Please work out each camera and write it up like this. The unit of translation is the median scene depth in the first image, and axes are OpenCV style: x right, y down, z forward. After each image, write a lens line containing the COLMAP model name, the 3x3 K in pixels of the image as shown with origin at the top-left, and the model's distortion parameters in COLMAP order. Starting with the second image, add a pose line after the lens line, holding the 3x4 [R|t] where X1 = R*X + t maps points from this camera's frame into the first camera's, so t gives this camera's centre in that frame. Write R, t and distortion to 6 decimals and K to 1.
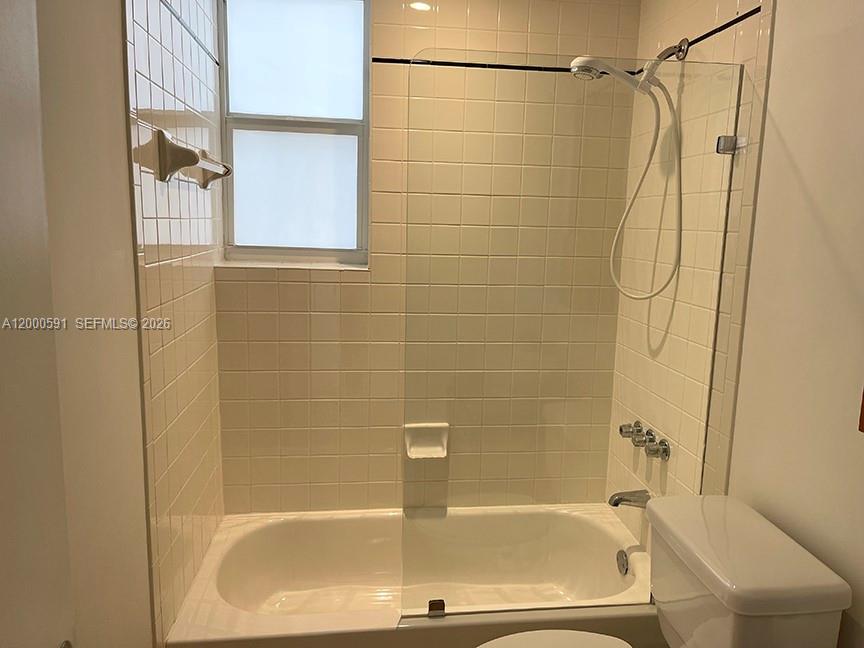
lens RADIAL K [[657.0, 0, 438.7], [0, 657.0, 321.8], [0, 0, 1]] dist [0.056803, -0.058082]
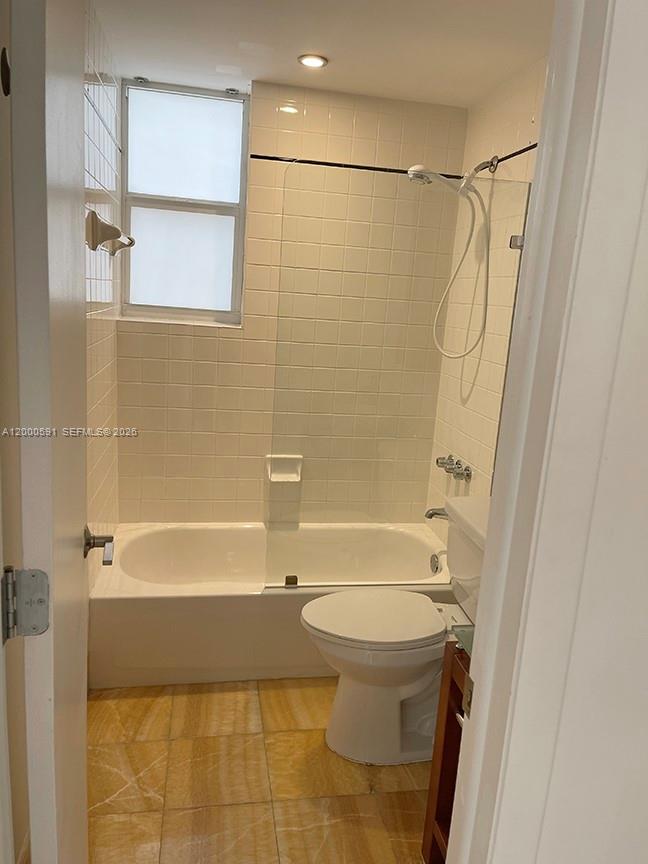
lens RADIAL K [[657.0, 0, 324.0], [0, 657.0, 432.0], [0, 0, 1]] dist [0.056803, -0.058082]
pose [[0.997837, 0.029764, 0.058615, -0.019973], [-0.032881, 0.998055, 0.052962, 0.045548], [-0.056925, -0.054774, 0.996875, -0.254850]]
